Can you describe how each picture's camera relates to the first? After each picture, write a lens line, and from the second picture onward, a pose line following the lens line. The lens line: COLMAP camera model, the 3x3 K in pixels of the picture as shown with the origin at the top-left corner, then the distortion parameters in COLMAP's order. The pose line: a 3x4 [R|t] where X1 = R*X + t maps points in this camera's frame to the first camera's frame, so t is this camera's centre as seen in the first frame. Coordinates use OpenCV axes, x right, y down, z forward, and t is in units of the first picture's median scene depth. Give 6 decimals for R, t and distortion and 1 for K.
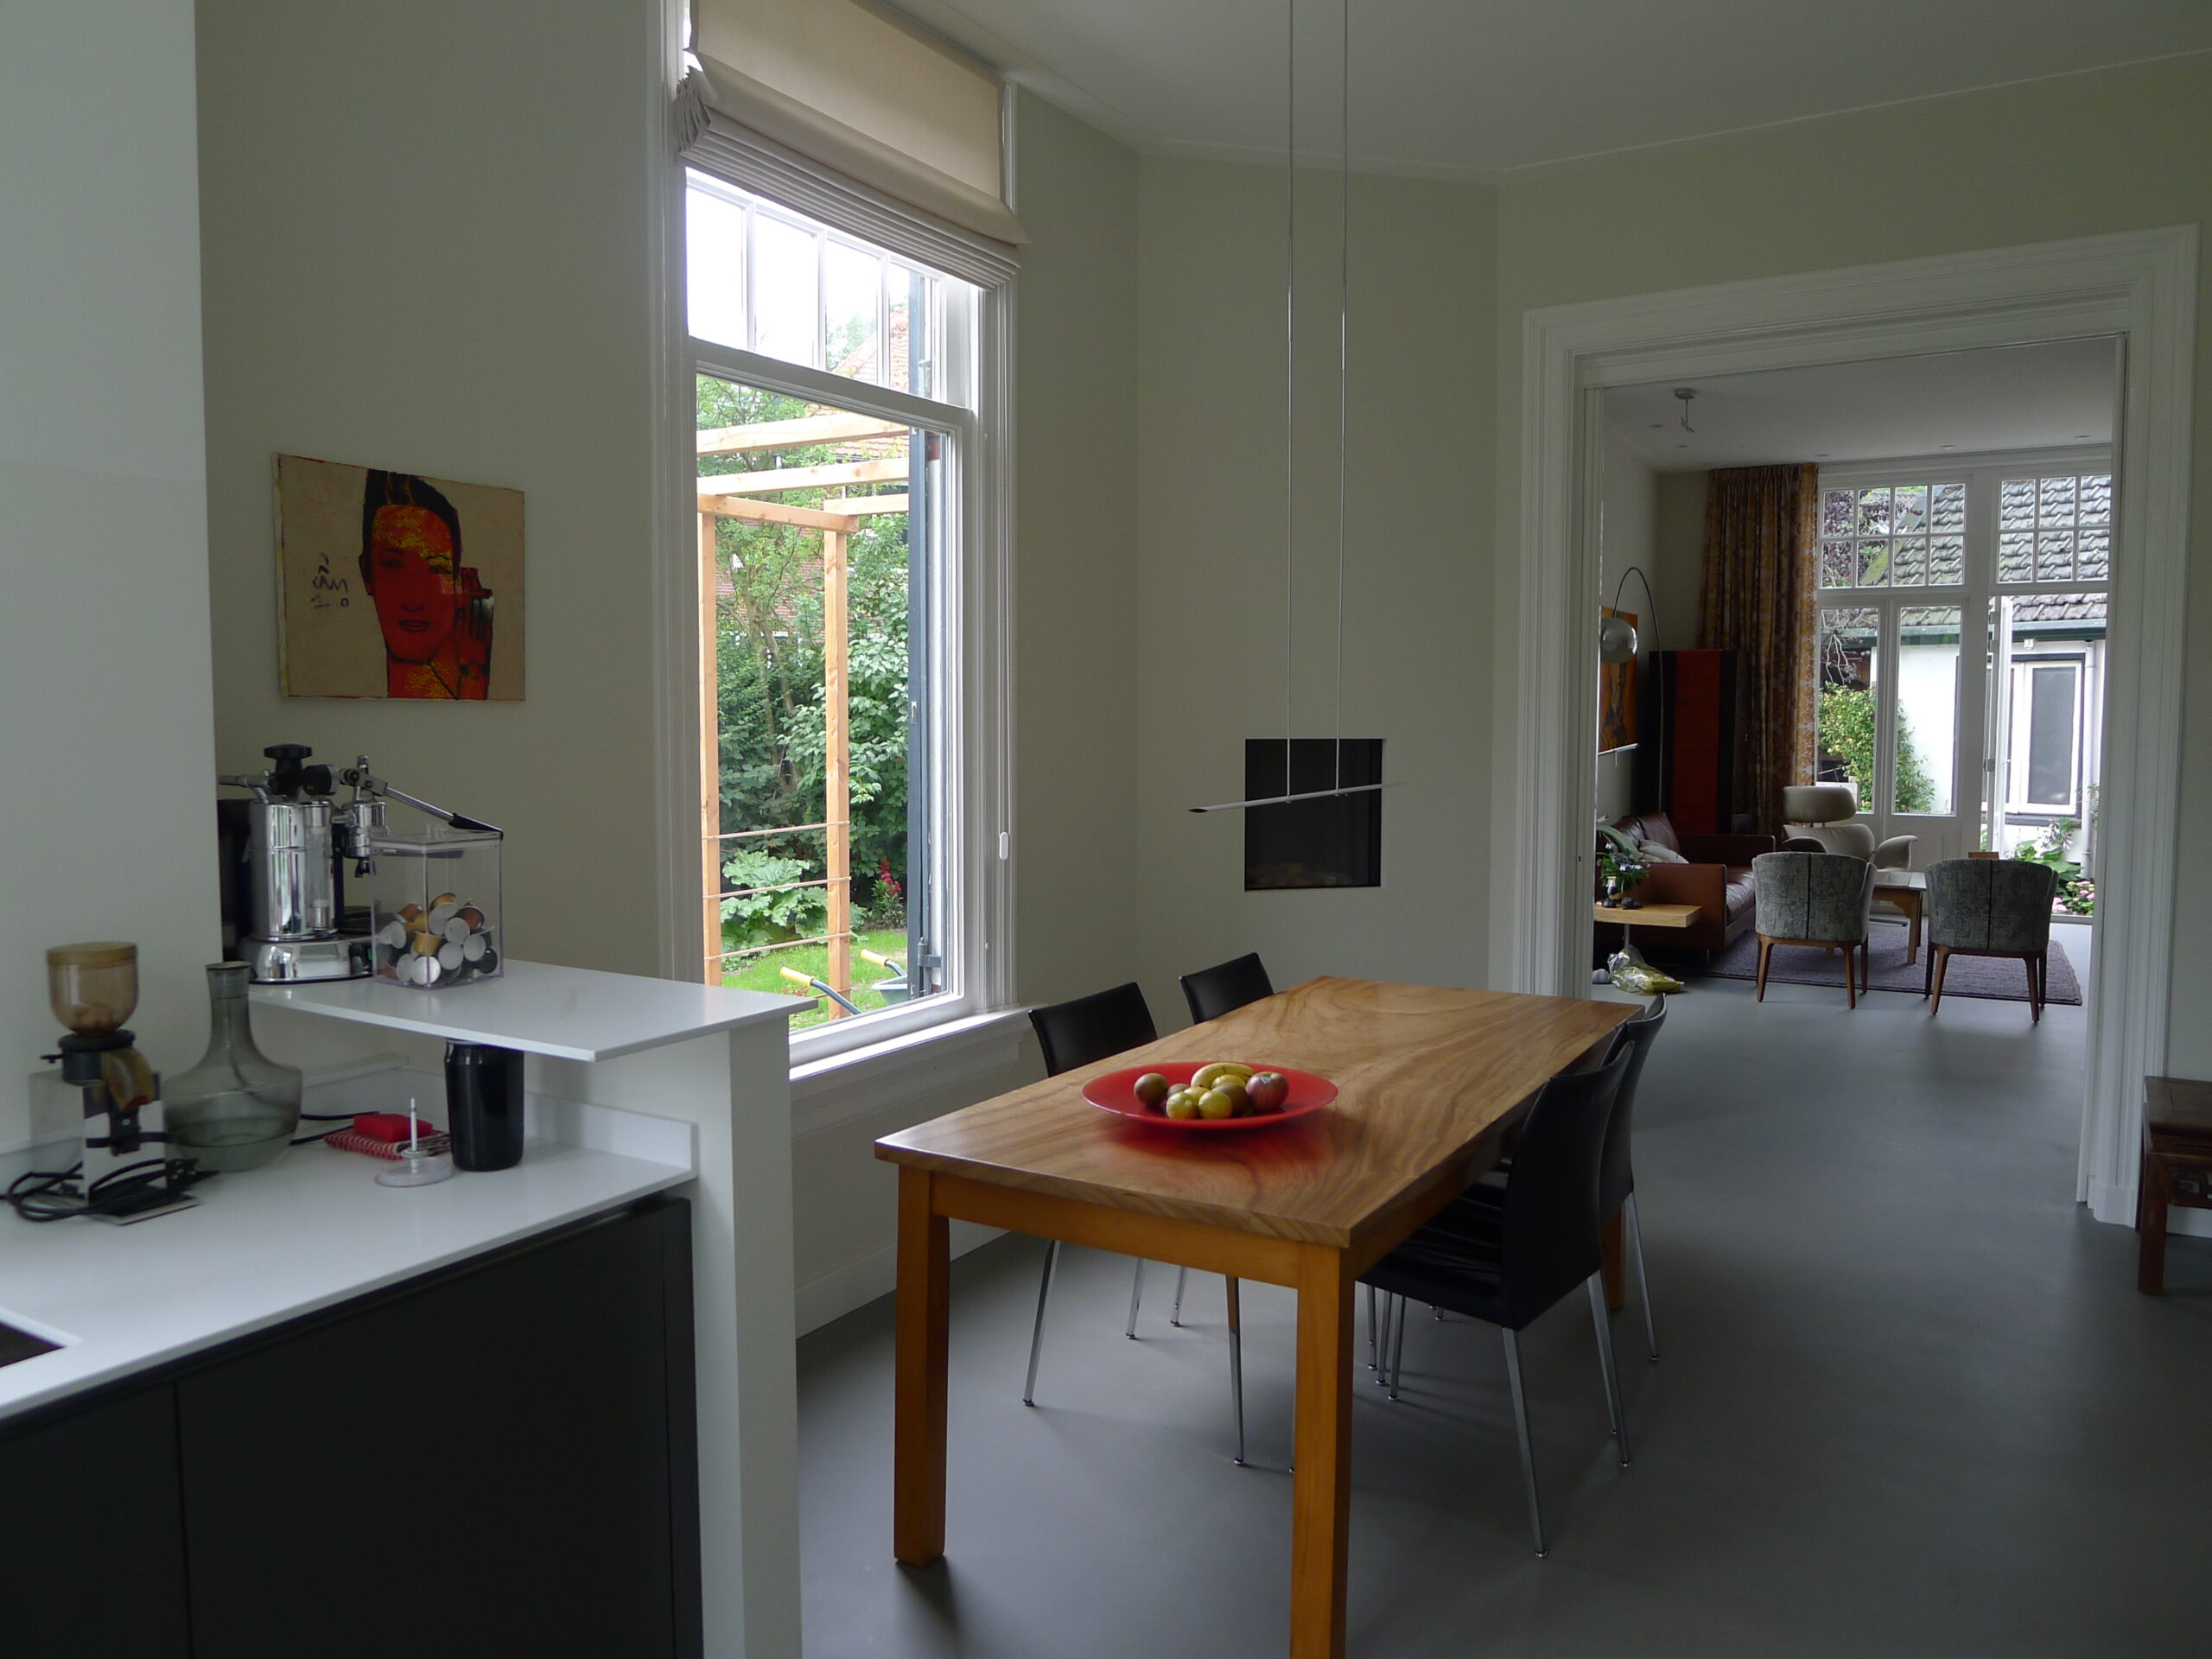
lens RADIAL K [[1580.8, 0, 1106.0], [0, 1580.8, 823.4], [0, 0, 1]] dist [-0.043668, 0.016776]
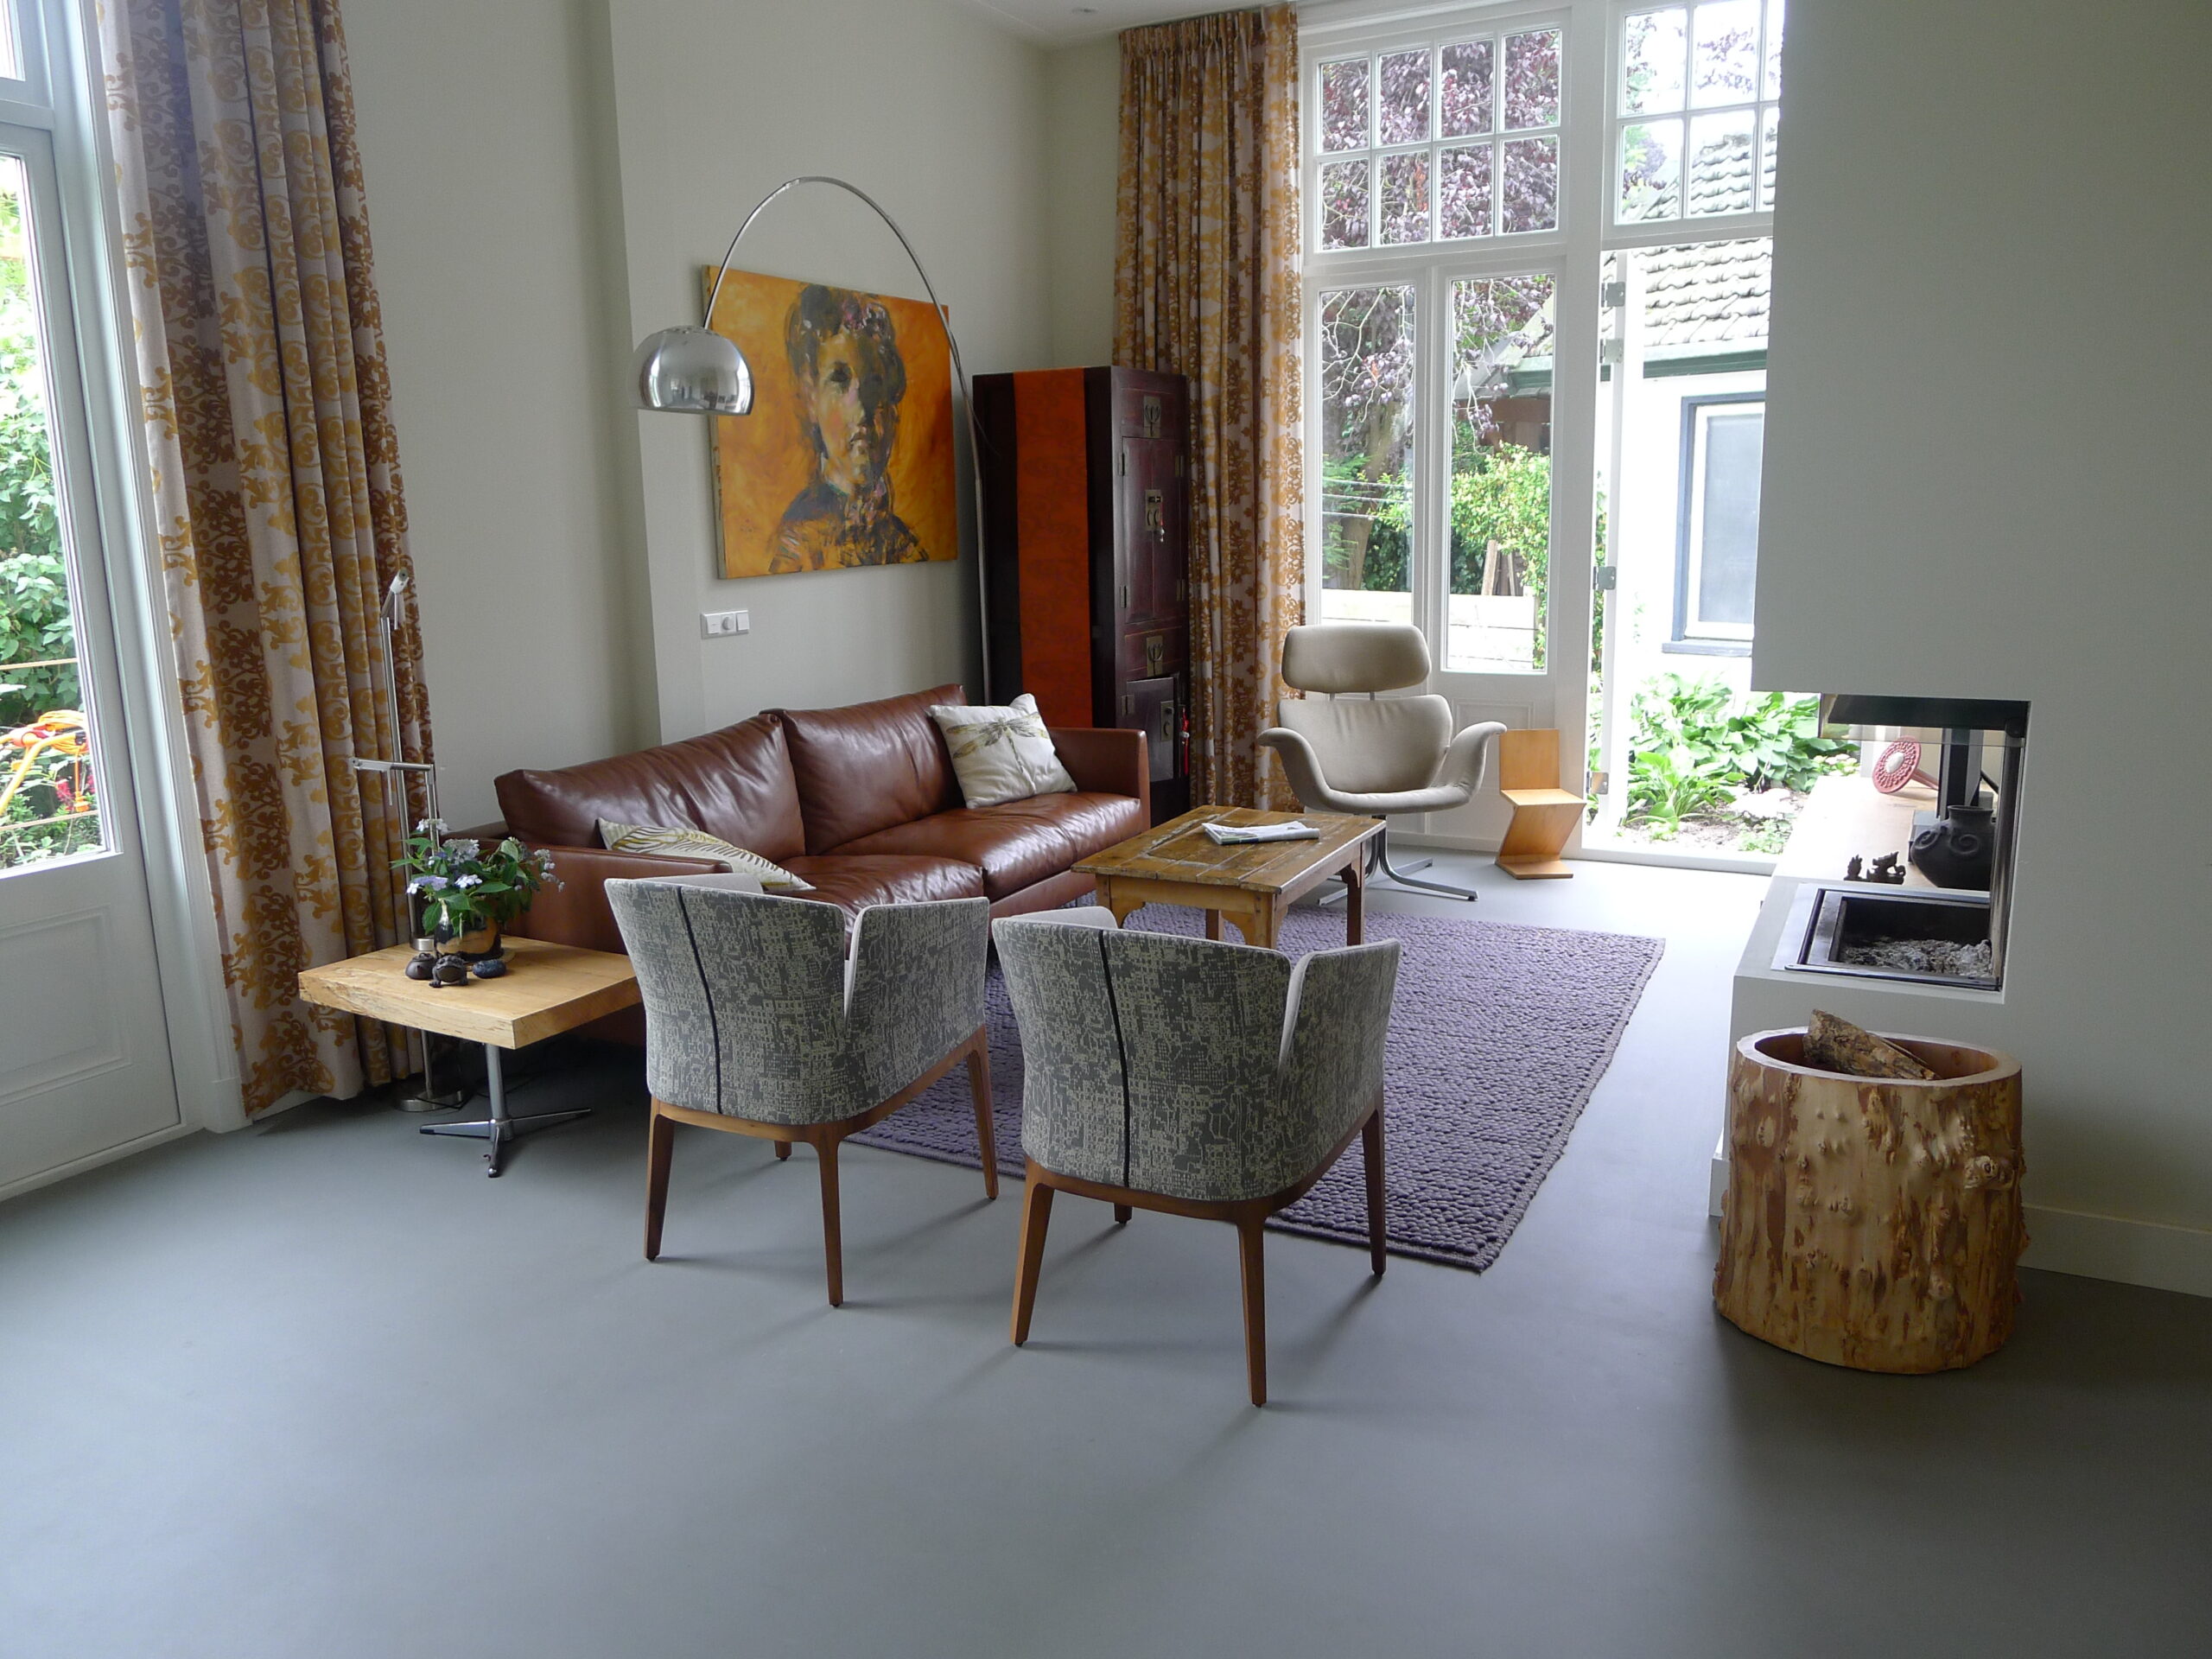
lens RADIAL K [[1580.8, 0, 1106.8], [0, 1580.8, 821.9], [0, 0, 1]] dist [-0.043668, 0.016776]
pose [[0.998986, -0.027885, 0.035355, 0.360488], [0.023242, 0.991817, 0.125537, -0.025187], [-0.038566, -0.124588, 0.991459, 0.443074]]
